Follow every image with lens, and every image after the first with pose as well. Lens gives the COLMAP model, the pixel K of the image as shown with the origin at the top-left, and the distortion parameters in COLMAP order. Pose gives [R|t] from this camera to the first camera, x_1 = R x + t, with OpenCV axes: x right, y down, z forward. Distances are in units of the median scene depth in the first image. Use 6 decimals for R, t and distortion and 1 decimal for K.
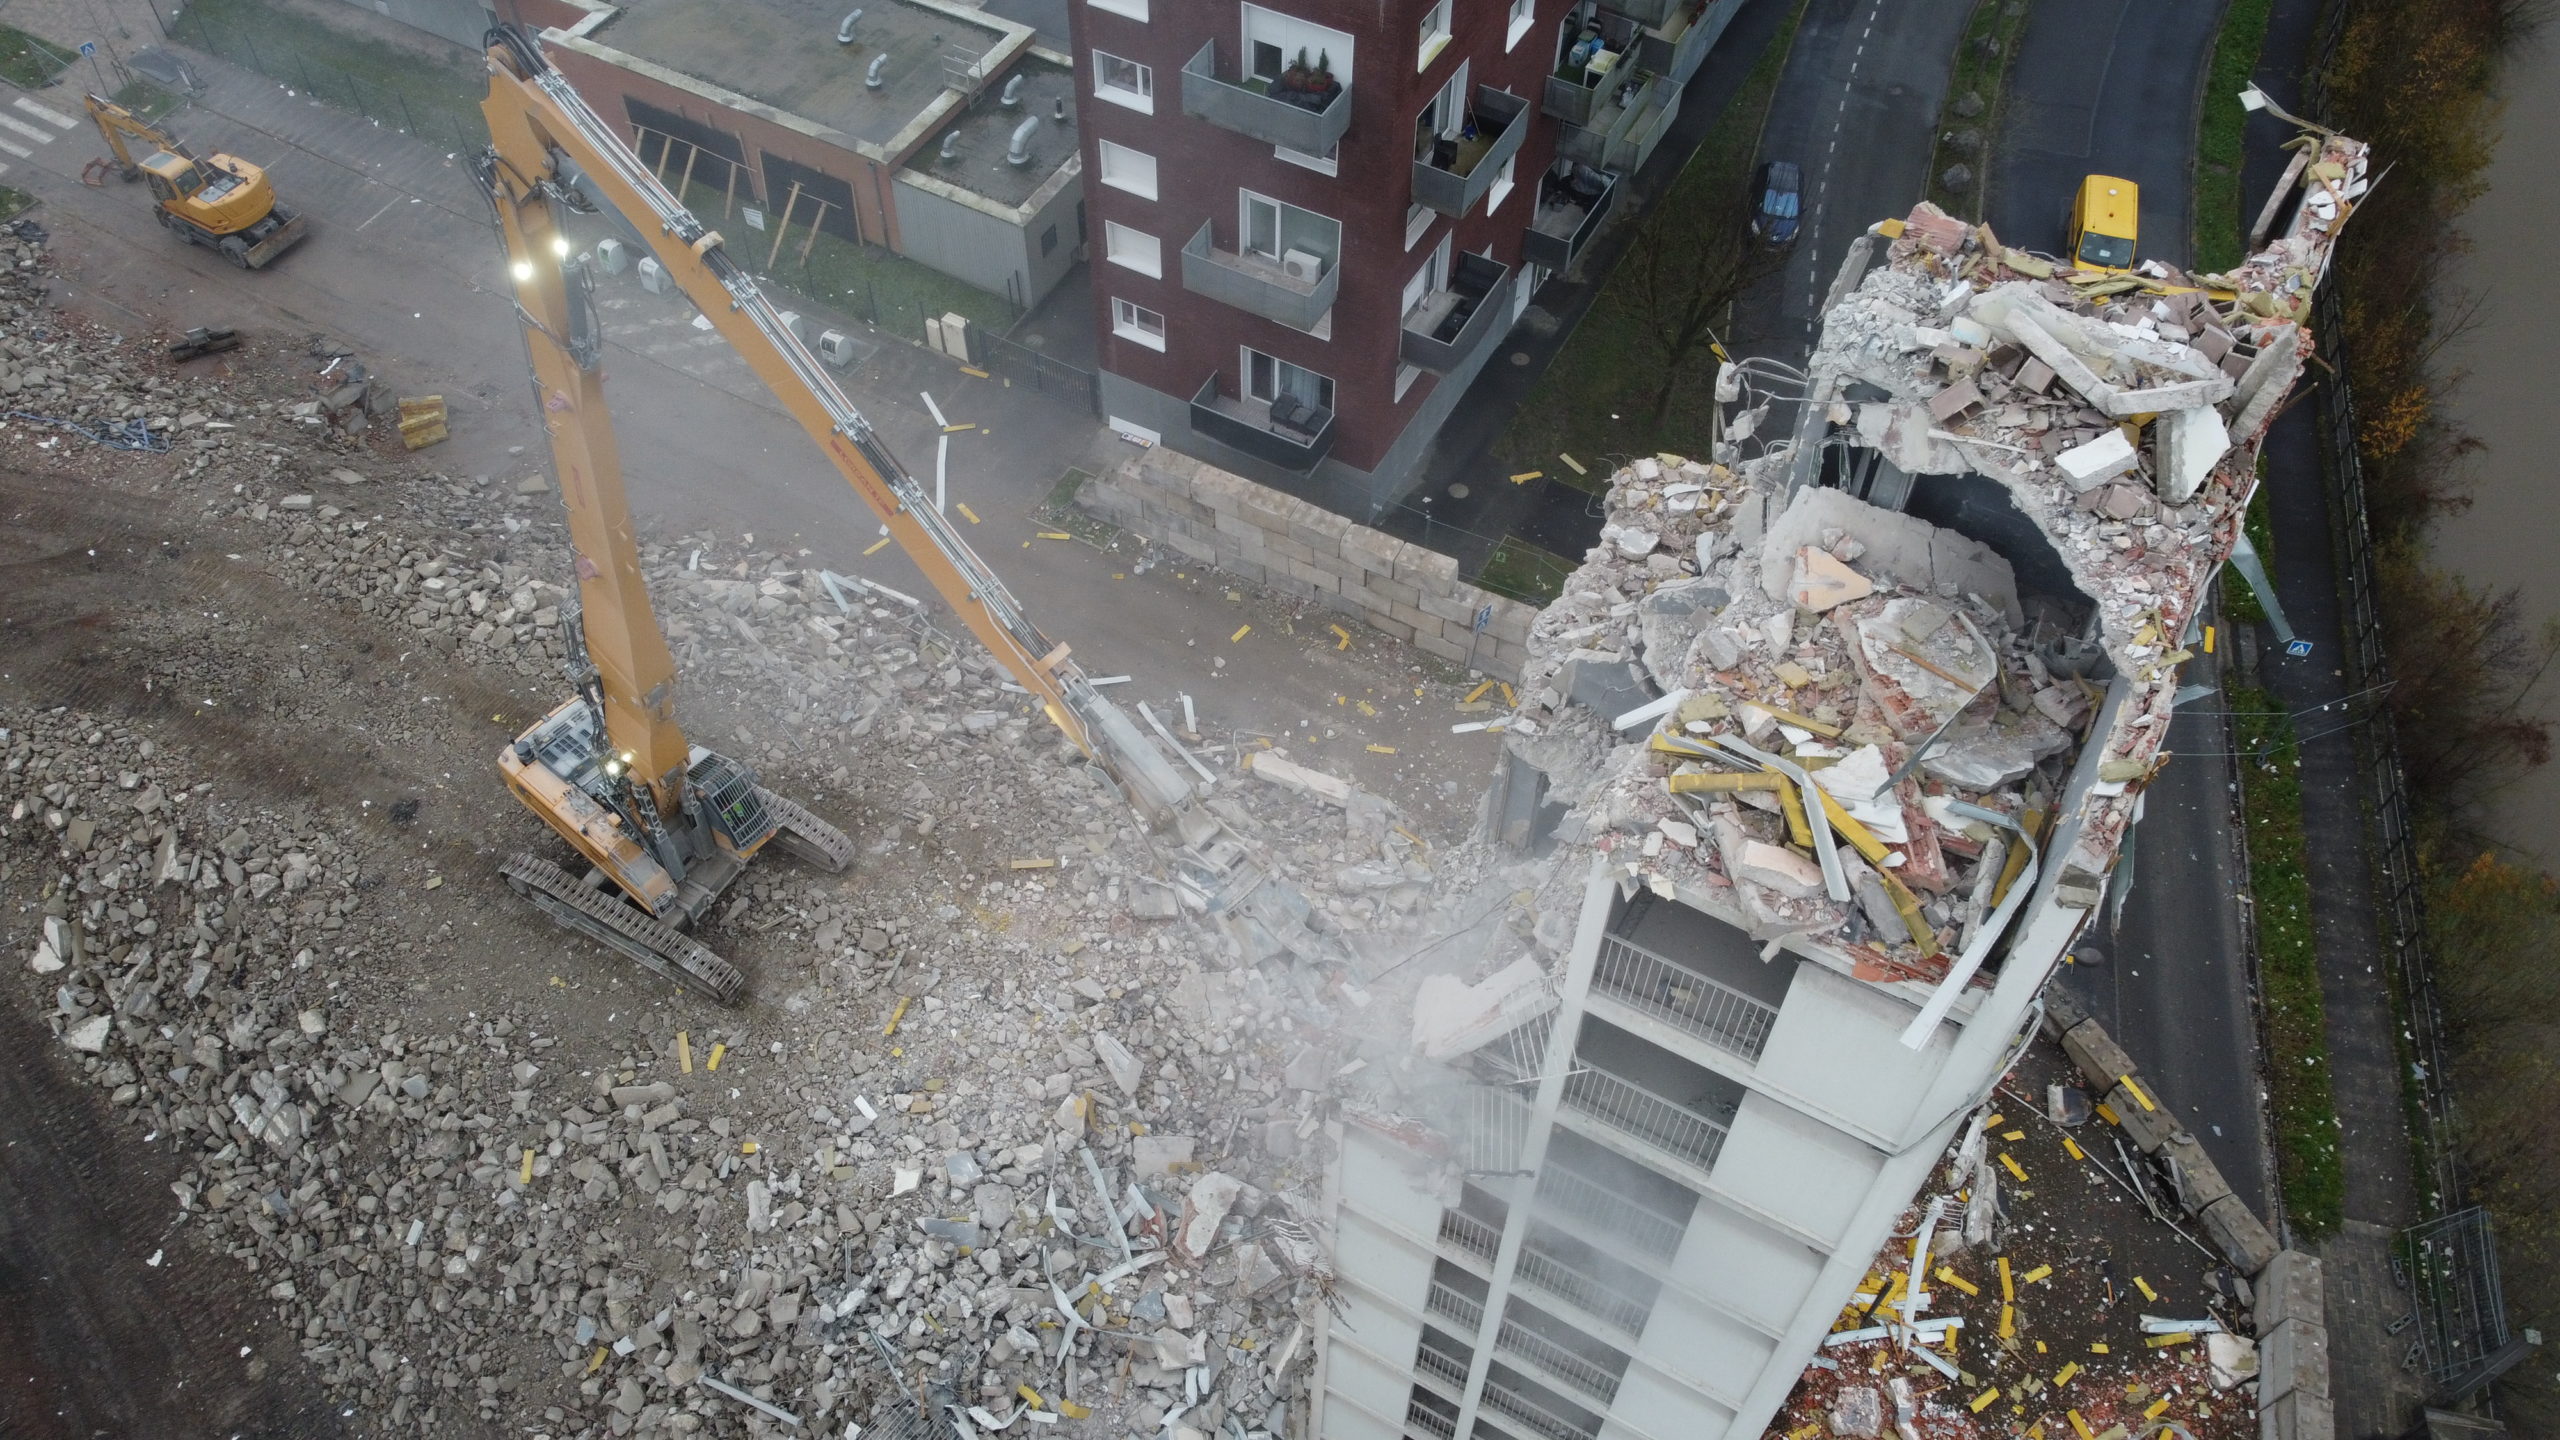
lens RADIAL K [[1905.0, 0, 1274.1], [0, 1905.0, 721.3], [0, 0, 1]] dist [-0.003305, -0.000083]
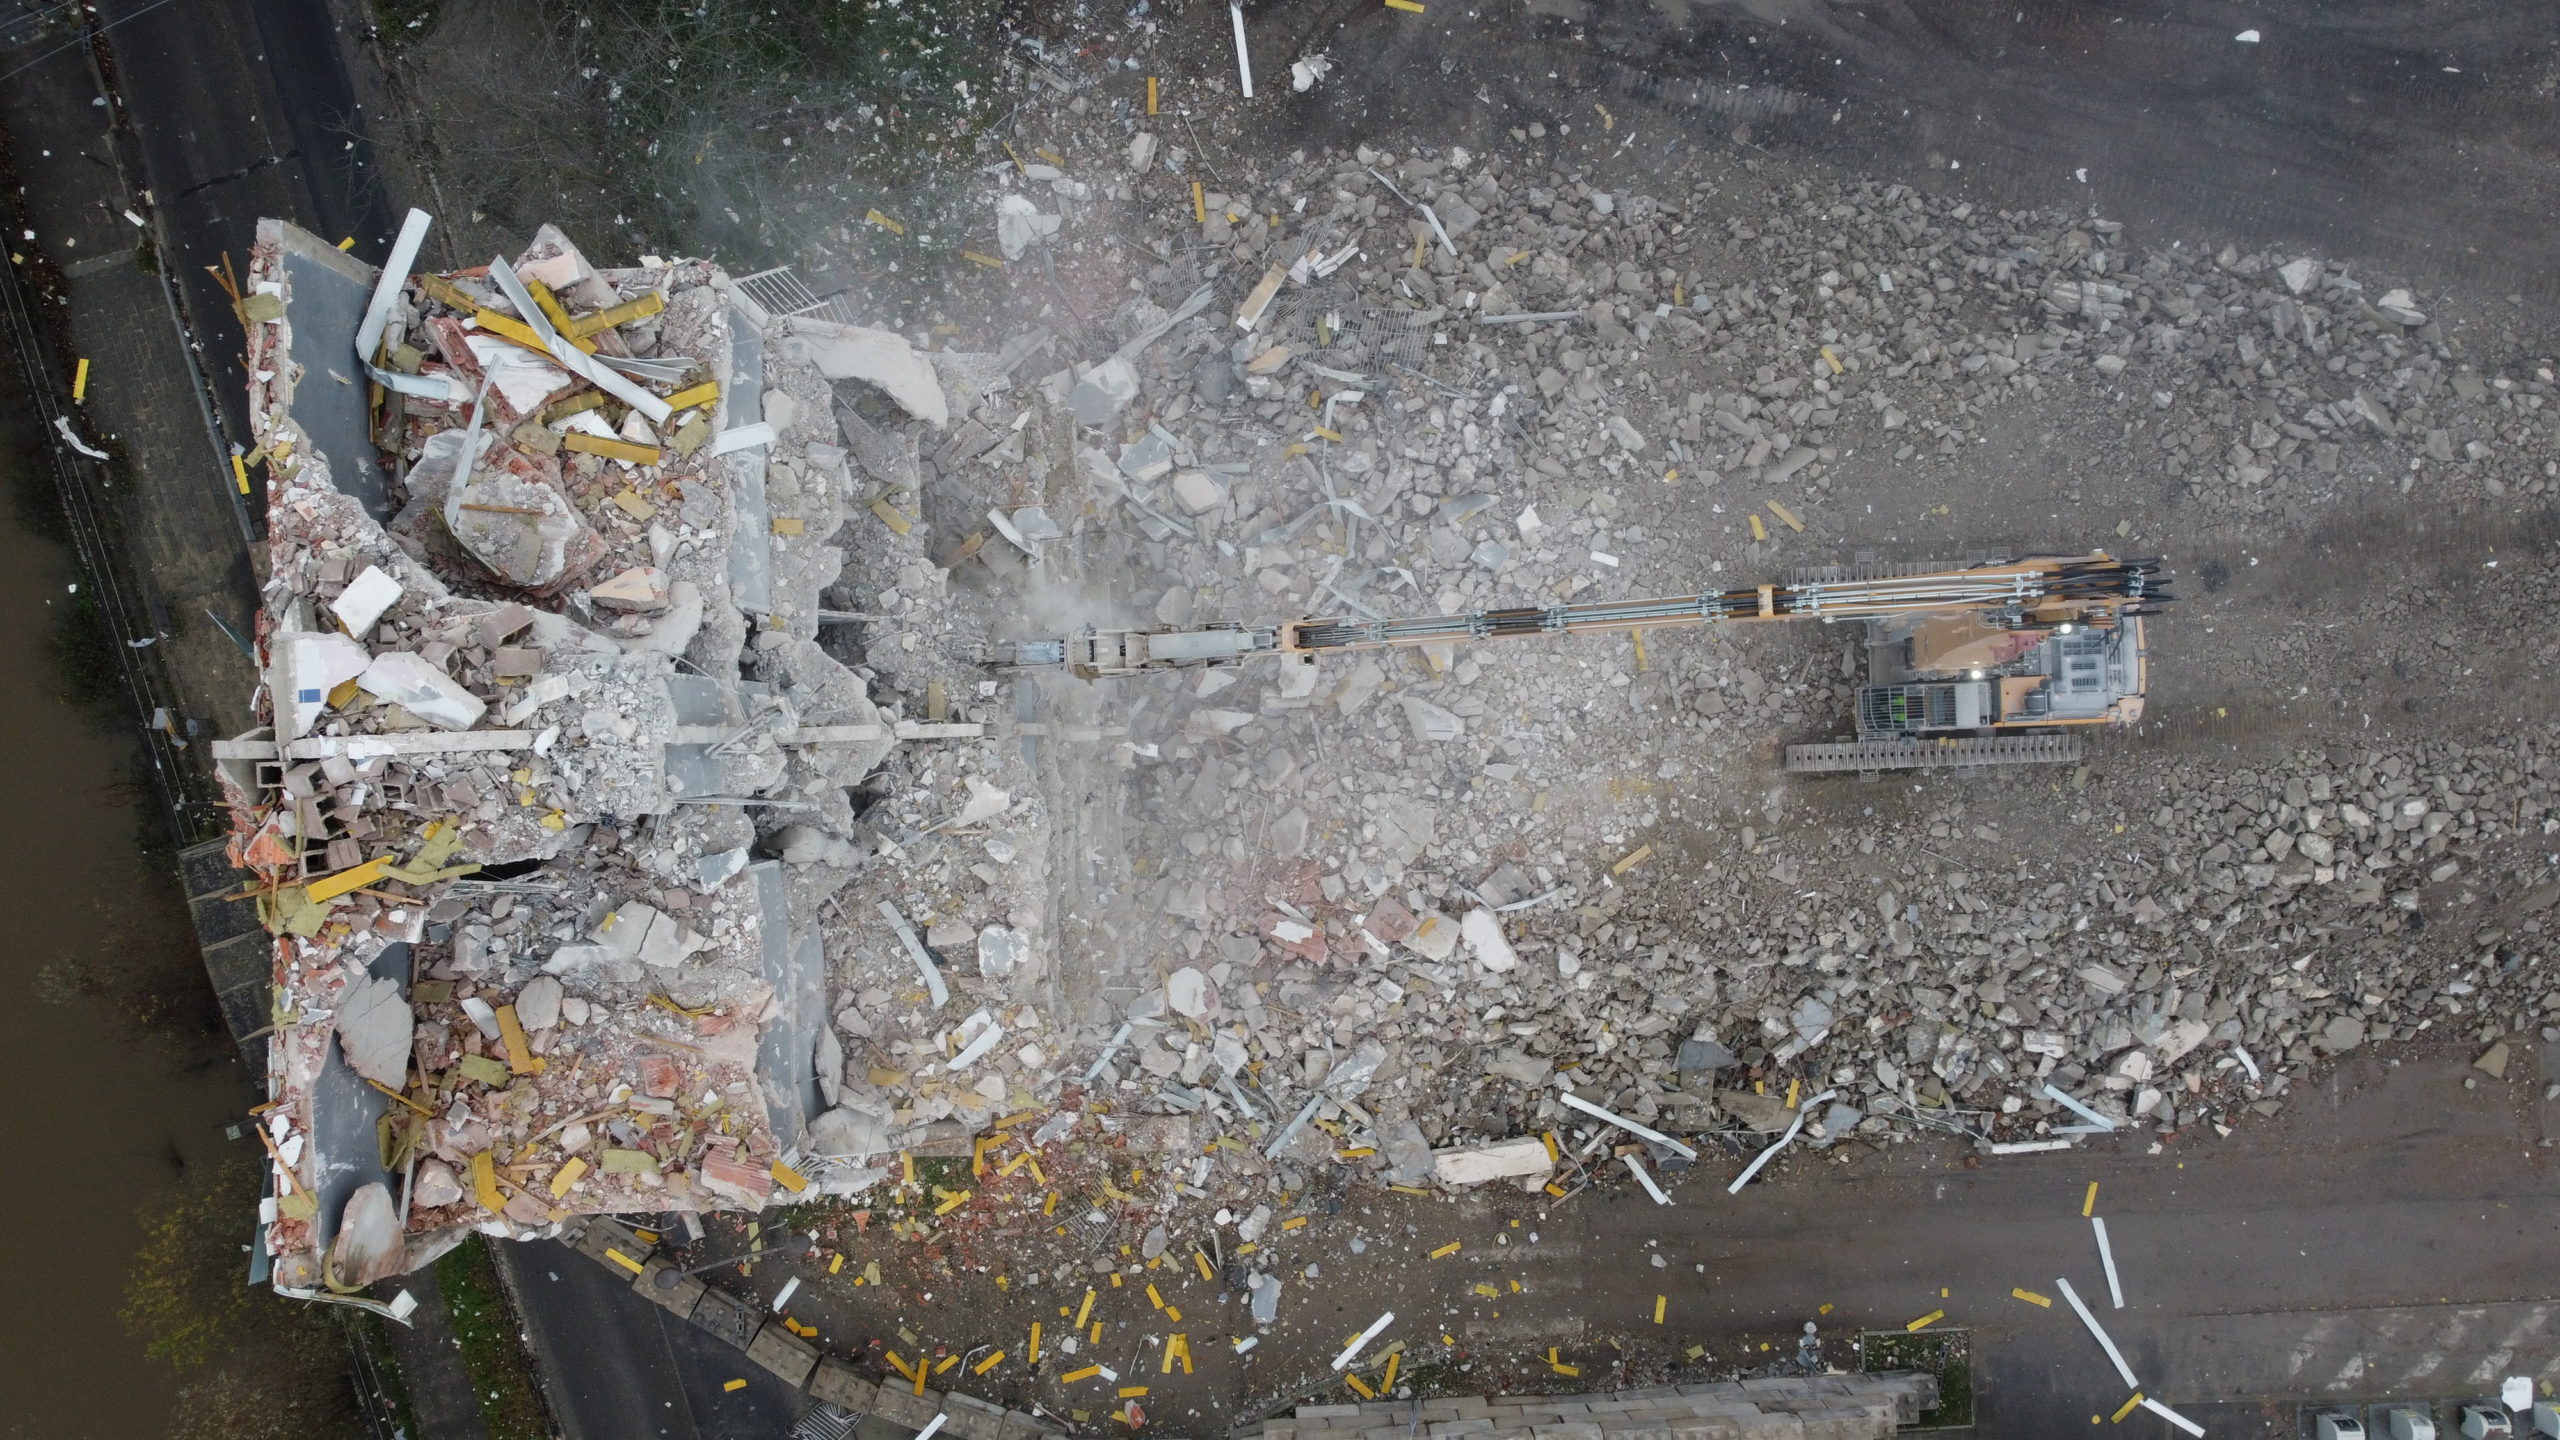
lens RADIAL K [[1905.0, 0, 1274.1], [0, 1905.0, 721.3], [0, 0, 1]] dist [-0.003305, -0.000083]
pose [[-0.854822, 0.518469, -0.021656, 0.016697], [-0.423239, -0.672451, 0.607189, -0.405578], [0.300246, 0.528204, 0.794263, 0.121330]]
